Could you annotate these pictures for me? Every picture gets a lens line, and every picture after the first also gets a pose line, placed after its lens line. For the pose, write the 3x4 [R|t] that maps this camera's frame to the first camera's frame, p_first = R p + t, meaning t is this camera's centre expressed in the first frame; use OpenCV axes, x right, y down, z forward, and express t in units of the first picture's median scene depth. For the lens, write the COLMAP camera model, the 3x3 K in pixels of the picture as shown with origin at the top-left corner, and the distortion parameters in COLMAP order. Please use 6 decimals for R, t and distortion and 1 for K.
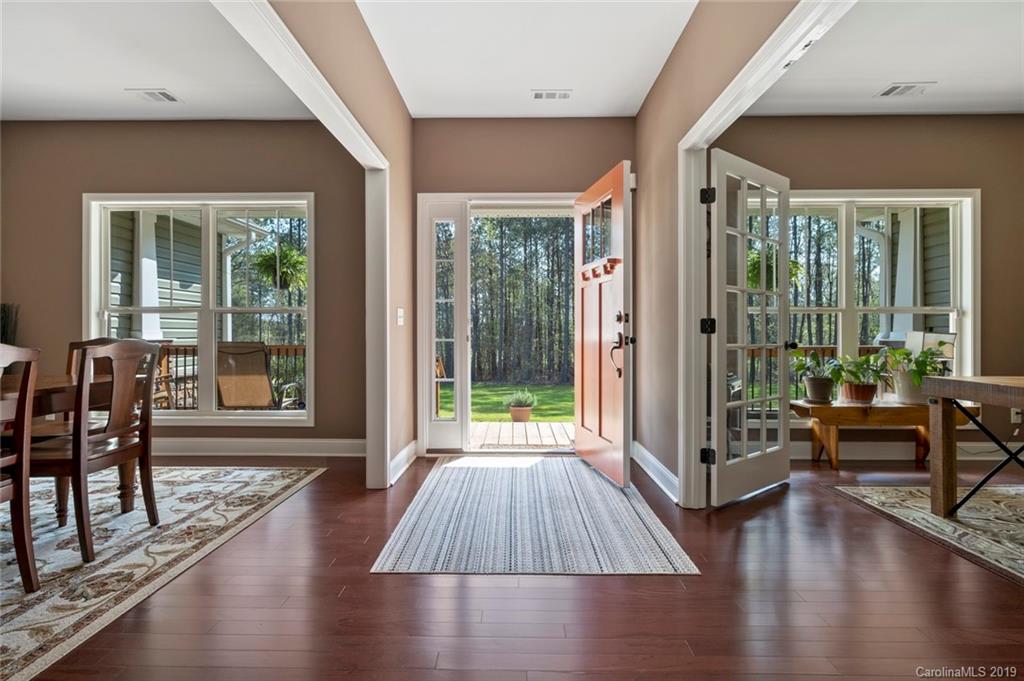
lens RADIAL K [[469.9, 0, 512.0], [0, 469.9, 332.1], [0, 0, 1]] dist [-0.000615, 0.000788]
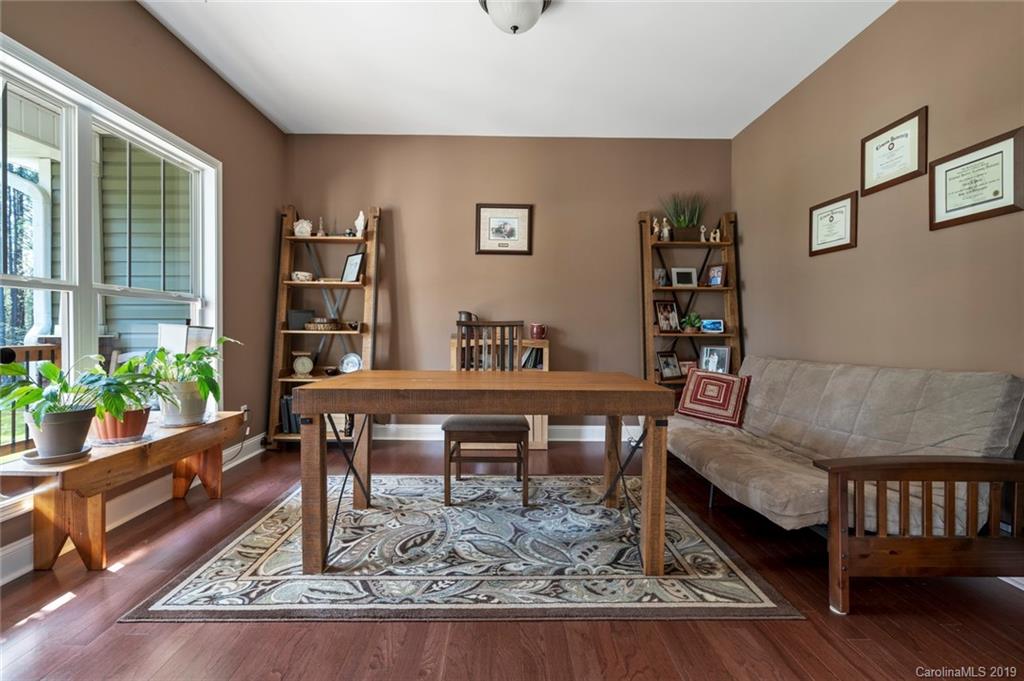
lens RADIAL K [[469.9, 0, 512.0], [0, 469.9, 332.1], [0, 0, 1]] dist [-0.000615, 0.000788]
pose [[-0.017847, -0.008708, 0.999803, 0.135397], [-0.005503, 0.999948, 0.008611, 0.000401], [-0.999826, -0.005348, -0.017894, 0.586534]]
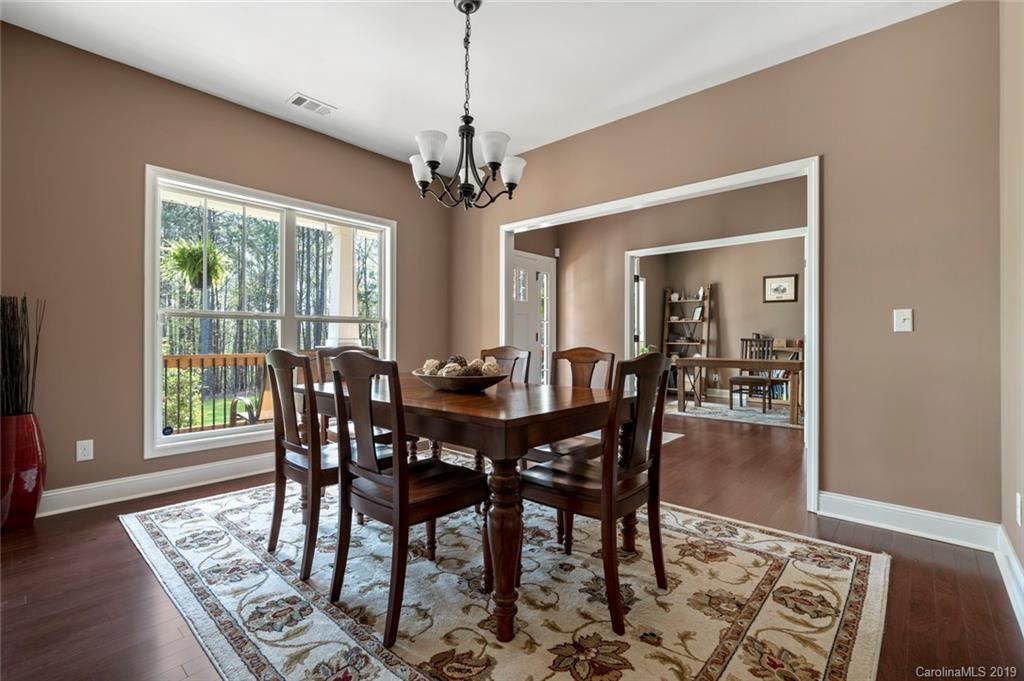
lens RADIAL K [[462.7, 0, 509.9], [0, 462.7, 331.2], [0, 0, 1]] dist [-0.001146, 0.000226]
pose [[0.660500, 0.015983, 0.750656, -1.412620], [-0.004281, 0.999837, -0.017522, -0.006392], [-0.750813, 0.008360, 0.660461, 0.004850]]
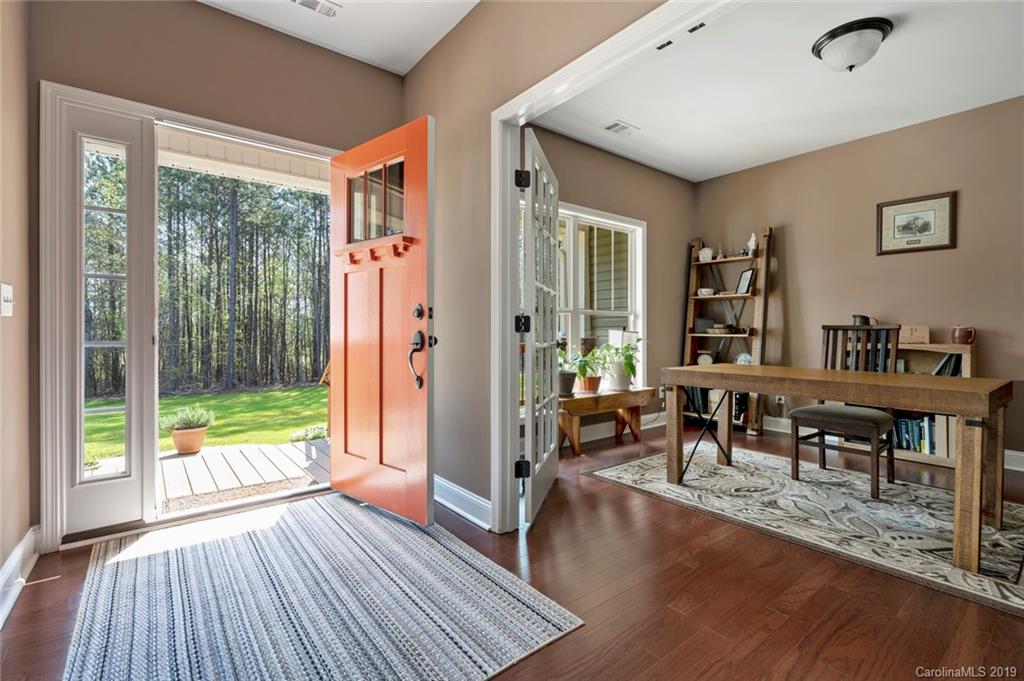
lens RADIAL K [[462.7, 0, 509.9], [0, 462.7, 331.2], [0, 0, 1]] dist [-0.001146, 0.000226]
pose [[0.781962, 0.000899, 0.623325, -0.132384], [-0.001615, 0.999999, 0.000585, 0.000142], [-0.623324, -0.001464, 0.781962, 0.279553]]
